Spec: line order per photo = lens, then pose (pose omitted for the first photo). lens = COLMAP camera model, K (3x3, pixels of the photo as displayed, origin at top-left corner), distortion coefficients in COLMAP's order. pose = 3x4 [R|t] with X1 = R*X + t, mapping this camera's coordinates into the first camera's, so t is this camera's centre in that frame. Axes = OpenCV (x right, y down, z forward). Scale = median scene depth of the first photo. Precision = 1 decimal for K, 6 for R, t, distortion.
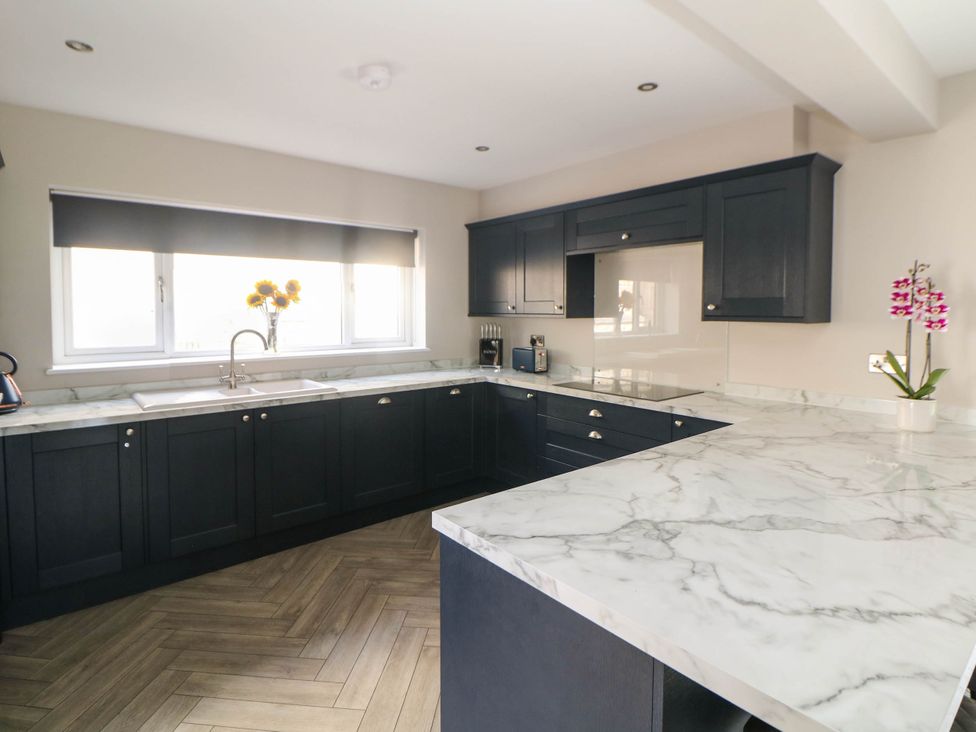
lens RADIAL K [[532.8, 0, 492.1], [0, 532.8, 326.8], [0, 0, 1]] dist [-0.002774, -0.012114]
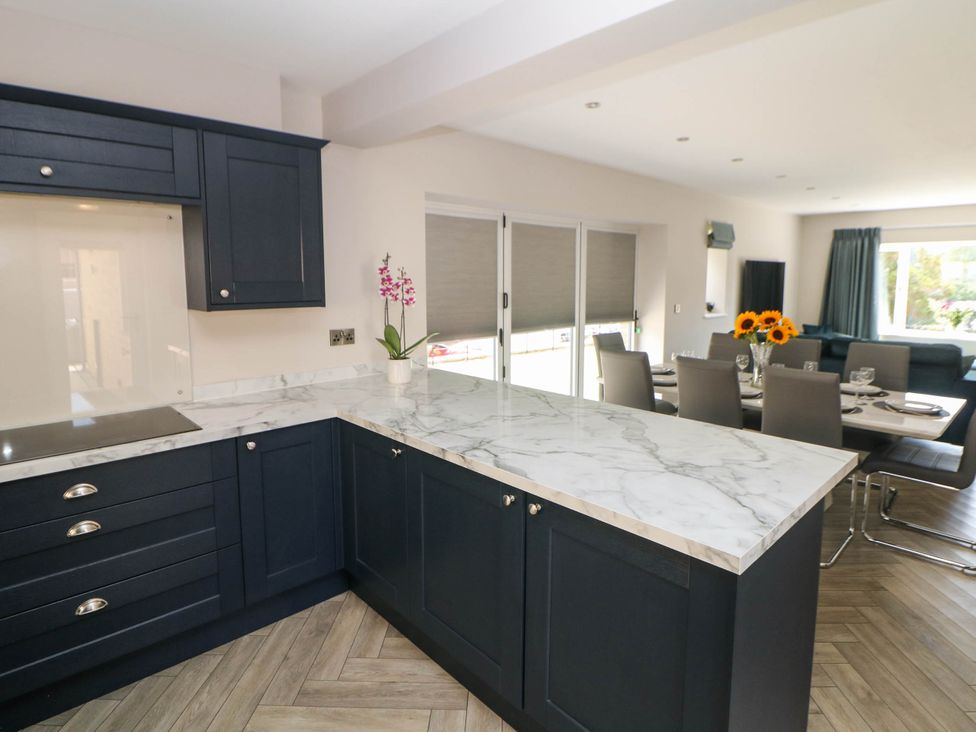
lens RADIAL K [[532.8, 0, 492.1], [0, 532.8, 326.8], [0, 0, 1]] dist [-0.002774, -0.012114]
pose [[-0.070109, -0.094366, 0.993066, -0.542326], [0.035587, 0.994645, 0.097028, -0.066695], [-0.996904, 0.042142, -0.066375, 0.881177]]
